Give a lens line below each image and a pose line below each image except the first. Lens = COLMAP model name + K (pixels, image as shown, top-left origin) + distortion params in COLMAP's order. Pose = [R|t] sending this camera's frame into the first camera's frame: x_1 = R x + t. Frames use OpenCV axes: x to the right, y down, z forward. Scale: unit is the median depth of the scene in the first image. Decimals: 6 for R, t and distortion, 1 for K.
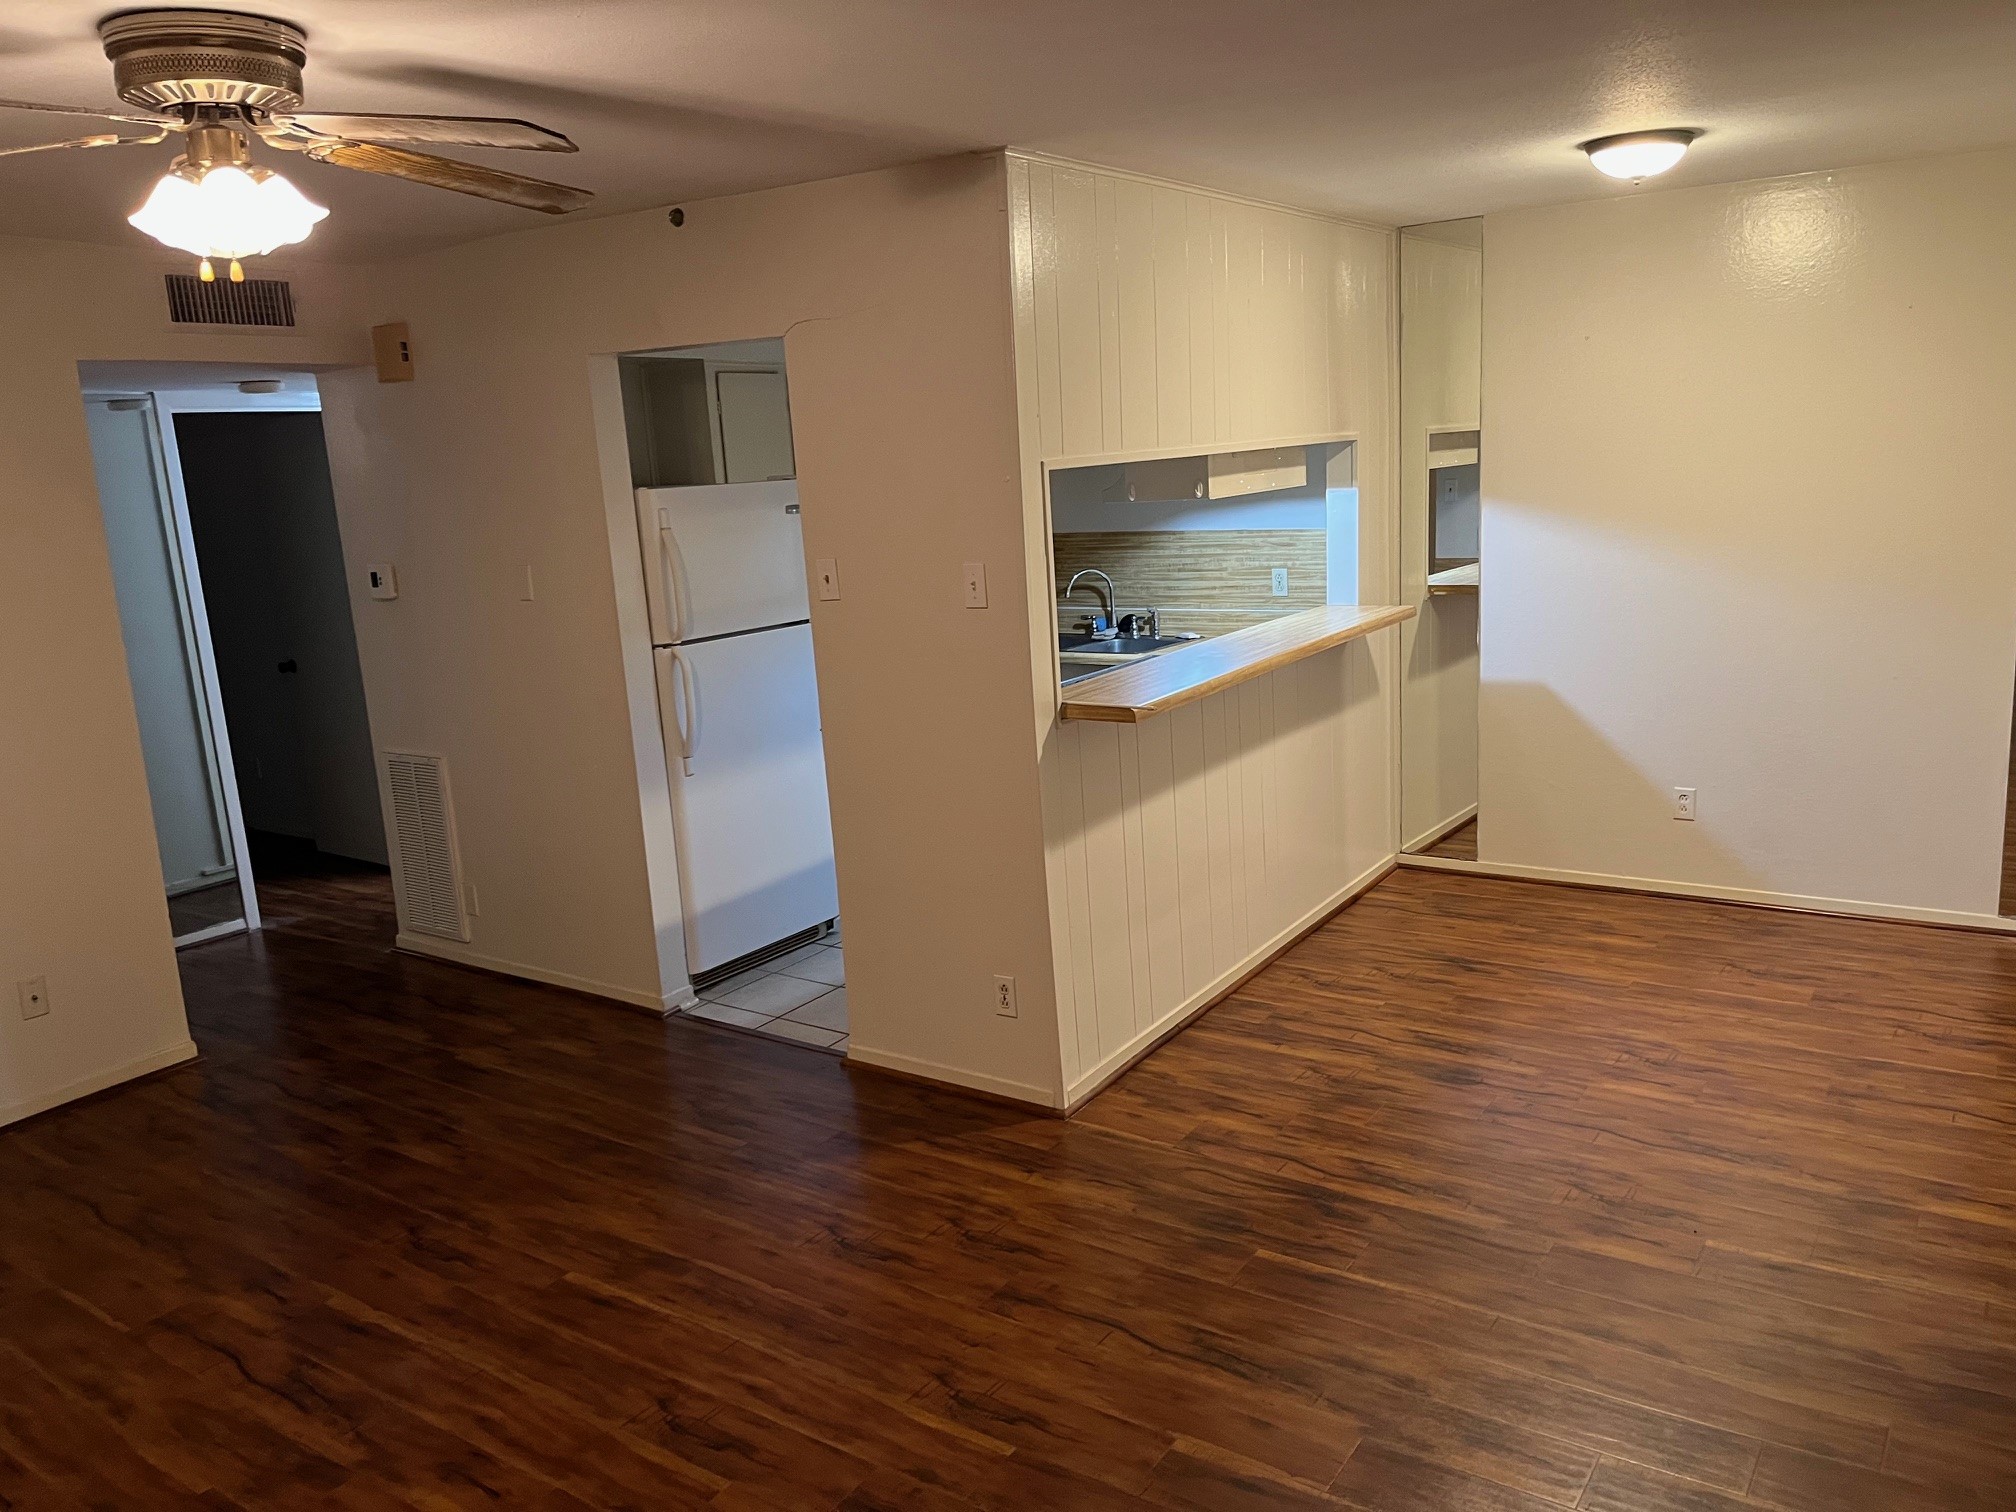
lens RADIAL K [[1529.2, 0, 1013.0], [0, 1529.2, 766.1], [0, 0, 1]] dist [0.065211, -0.099010]
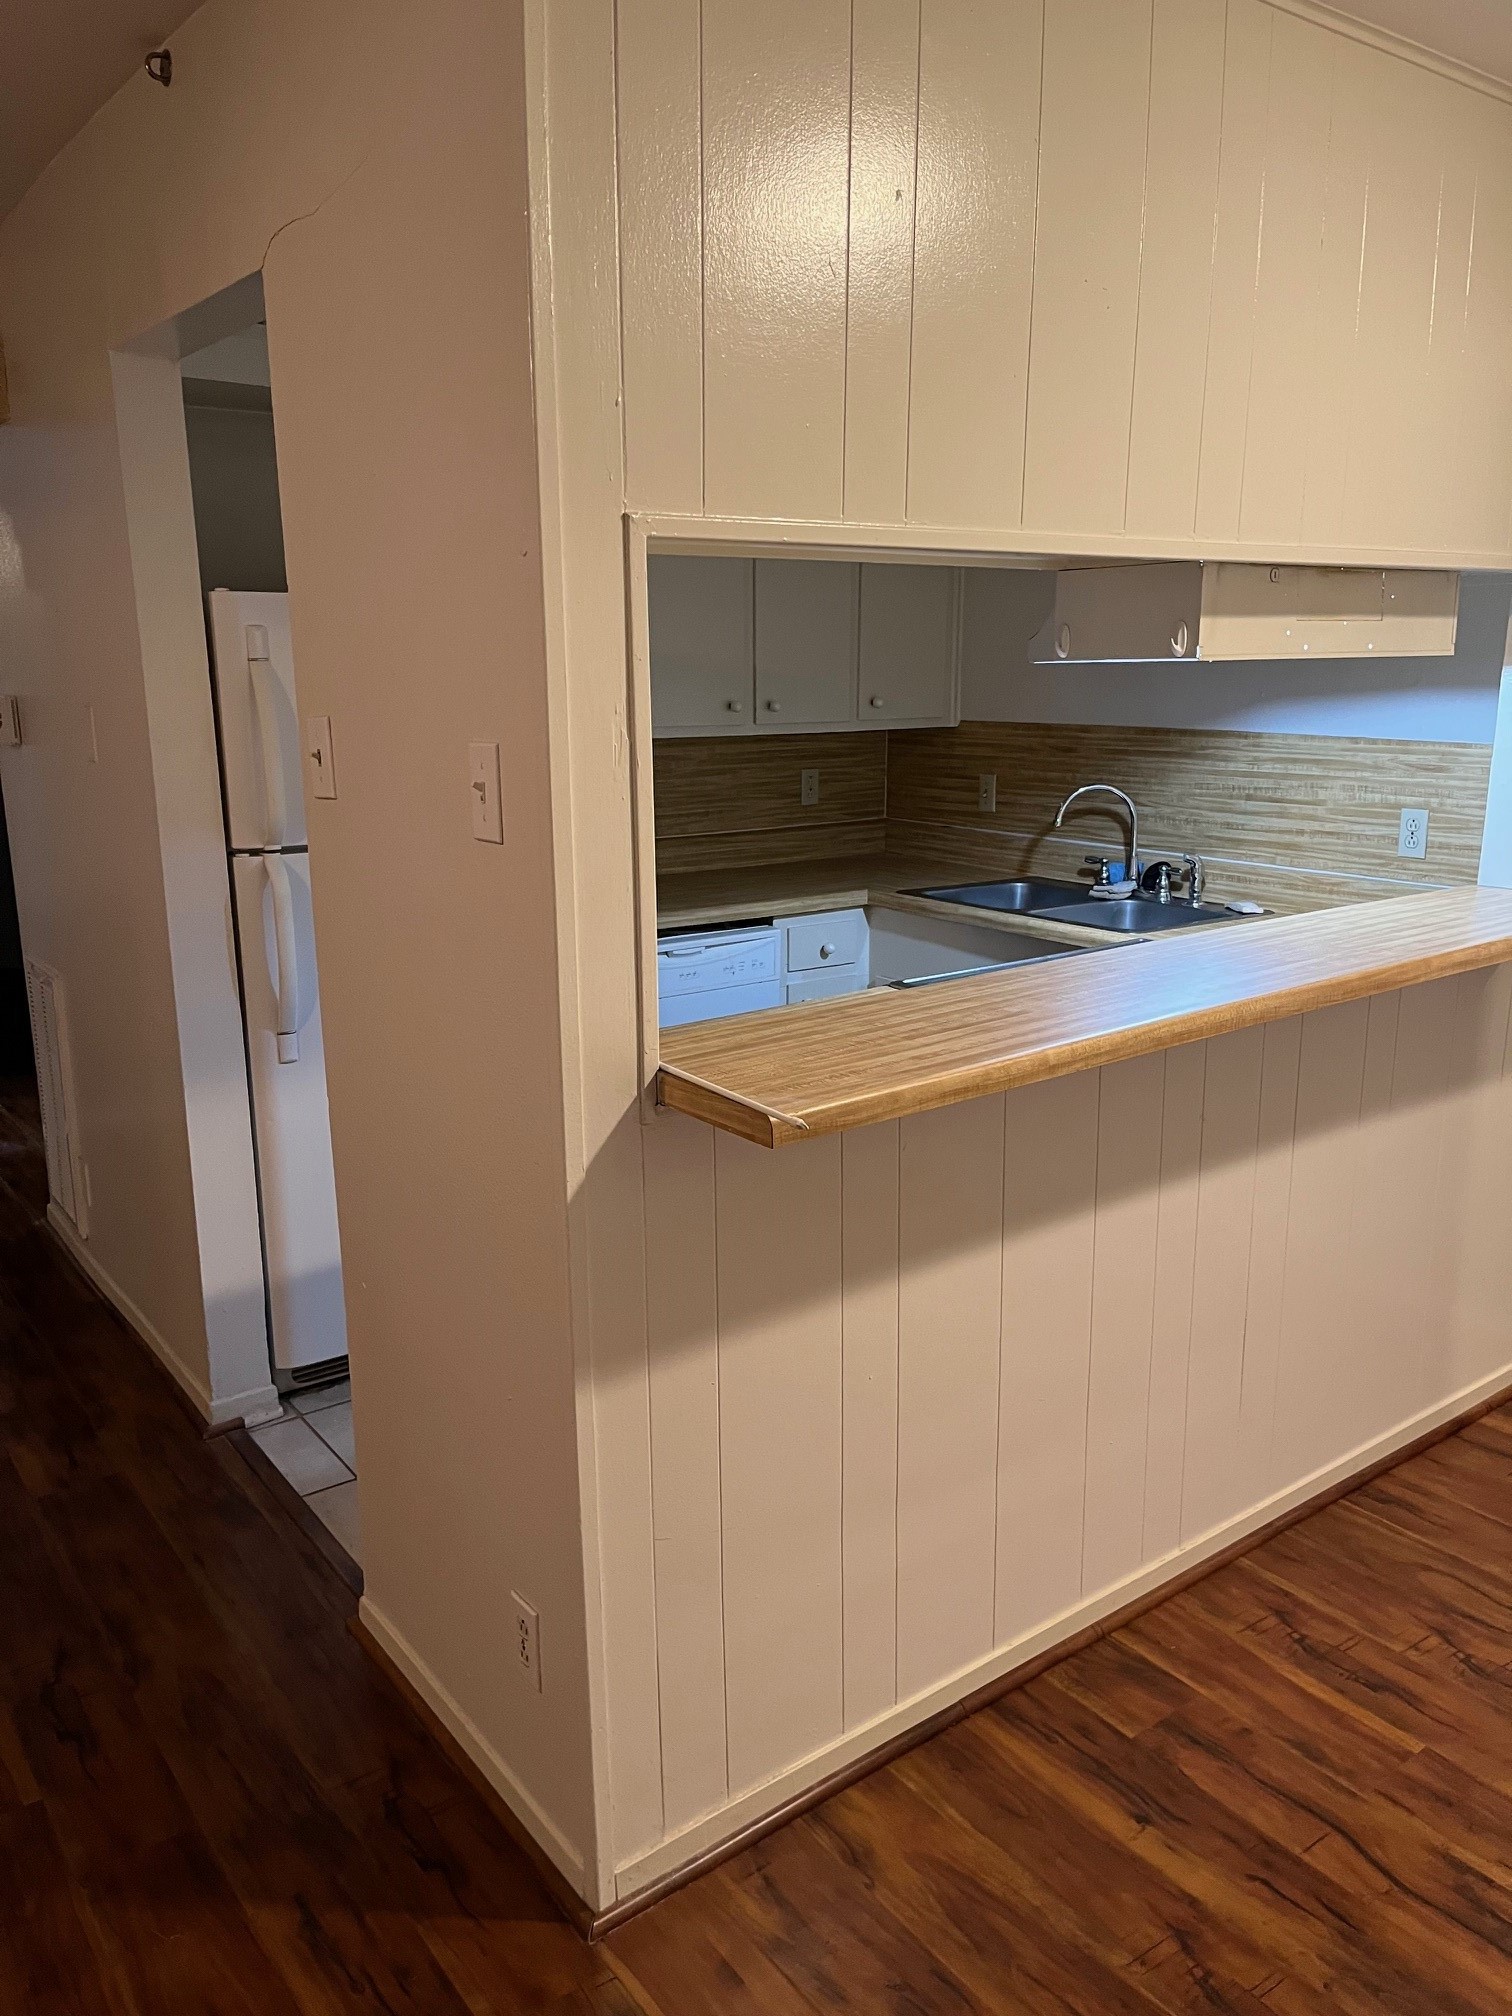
lens RADIAL K [[1537.0, 0, 750.8], [0, 1537.0, 1015.3], [0, 0, 1]] dist [0.034948, -0.054804]
pose [[0.944023, 0.125736, -0.304977, 0.125103], [-0.115116, 0.991957, 0.052636, -0.054186], [0.309142, -0.014582, 0.950904, 0.373621]]
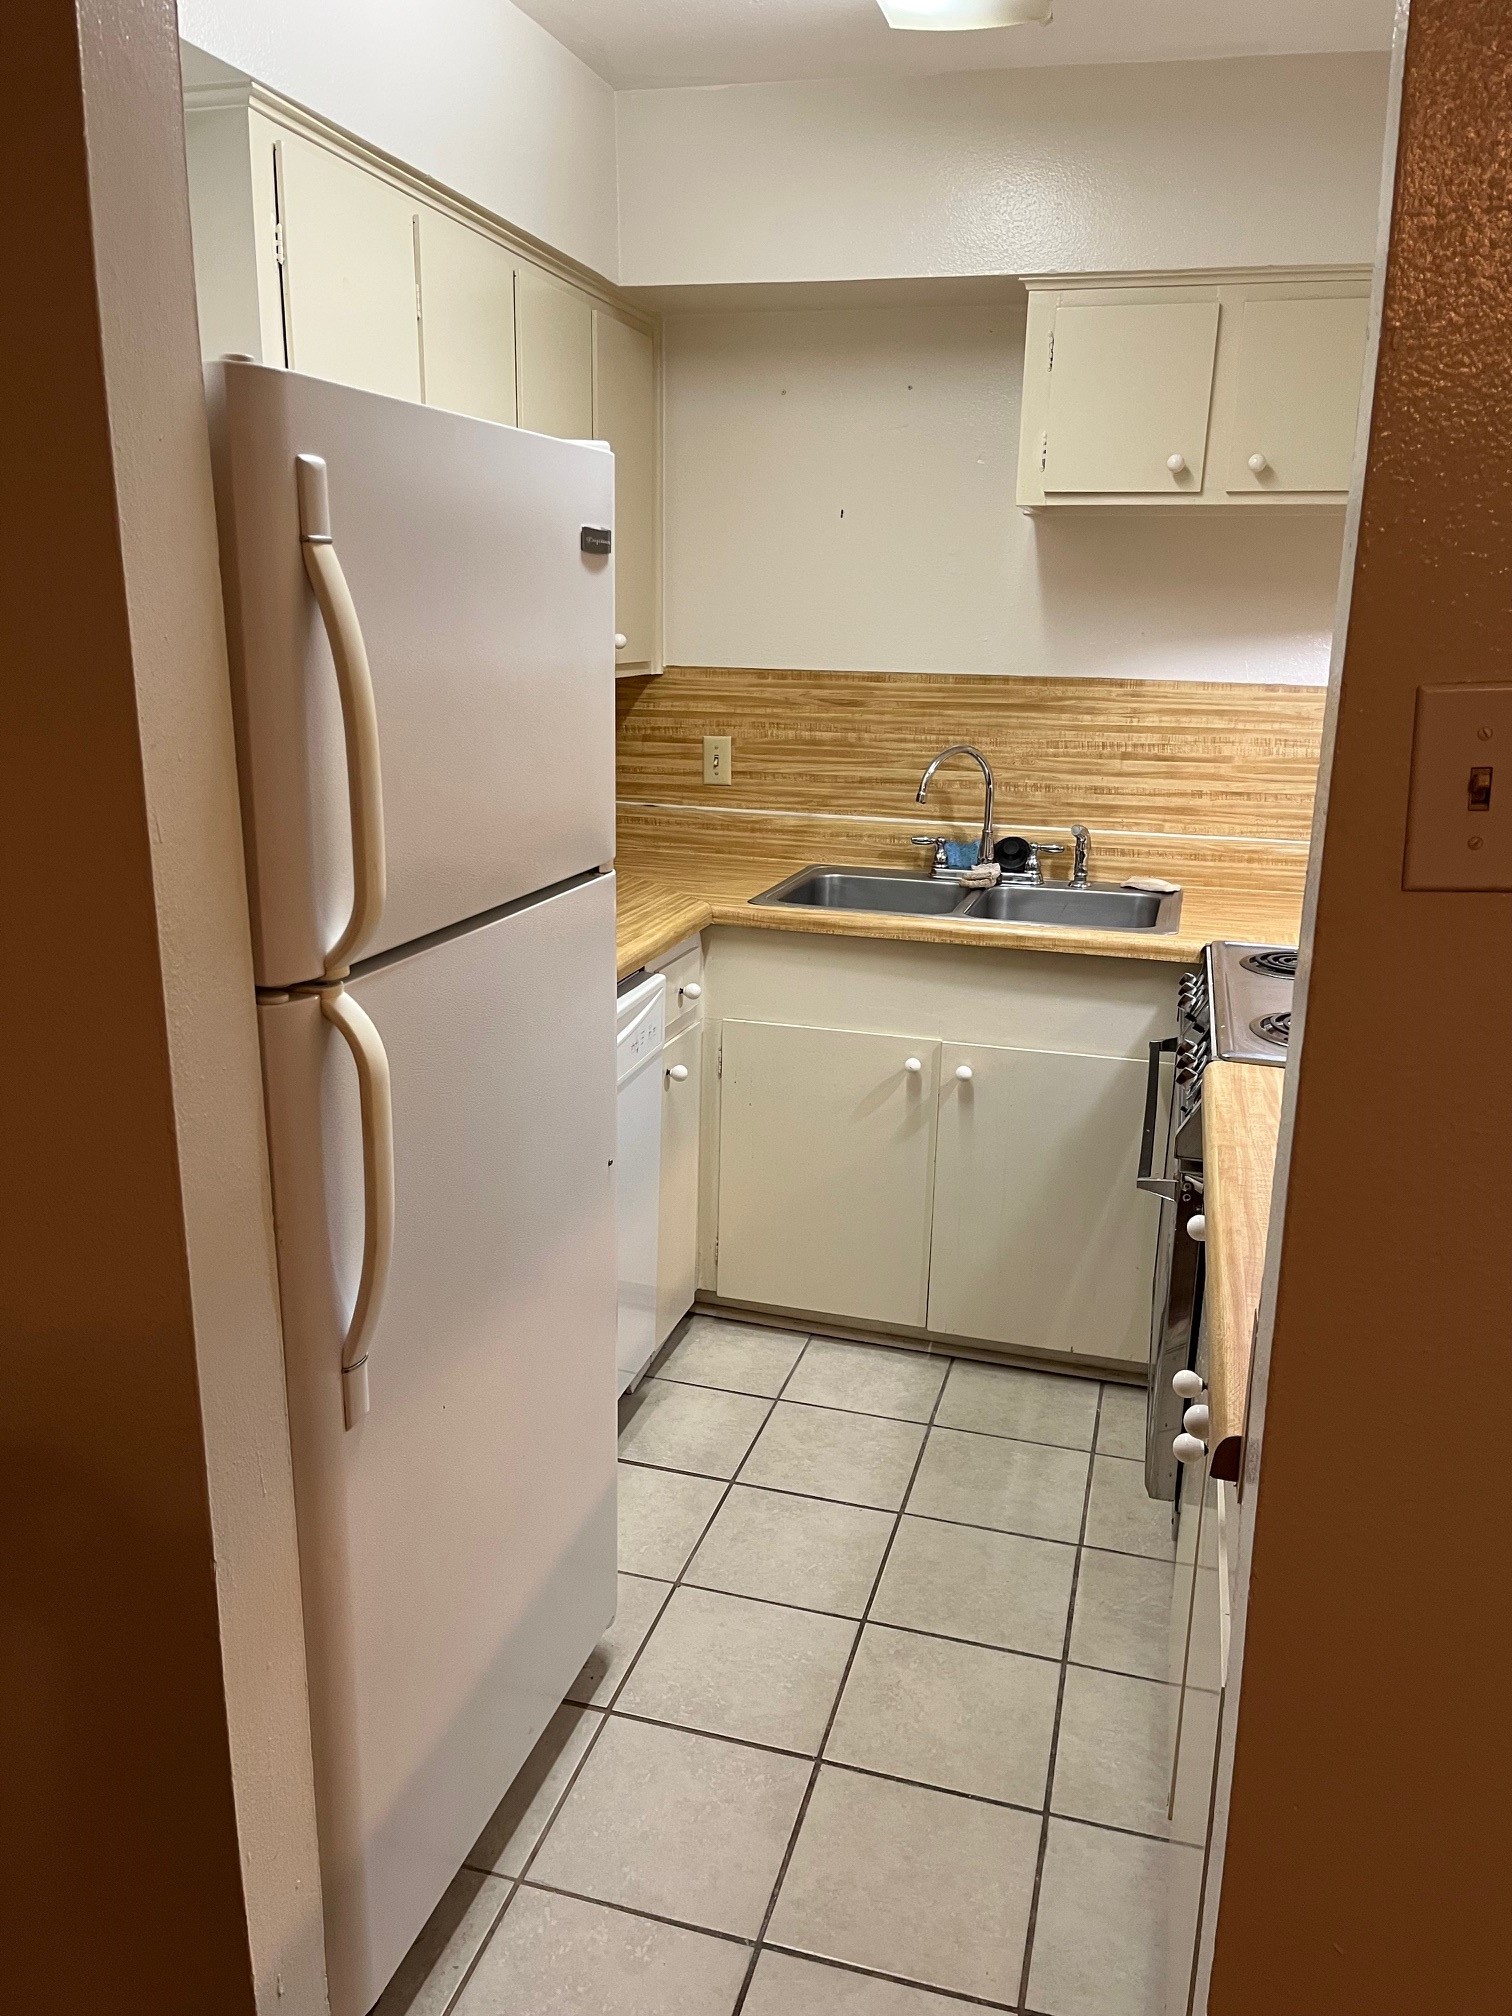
lens RADIAL K [[1529.2, 0, 750.1], [0, 1529.2, 1011.1], [0, 0, 1]] dist [0.065211, -0.099010]
pose [[0.948302, -0.005365, 0.317324, -0.184605], [-0.009358, 0.998950, 0.044853, -0.066669], [-0.317231, -0.045504, 0.947256, 0.567427]]
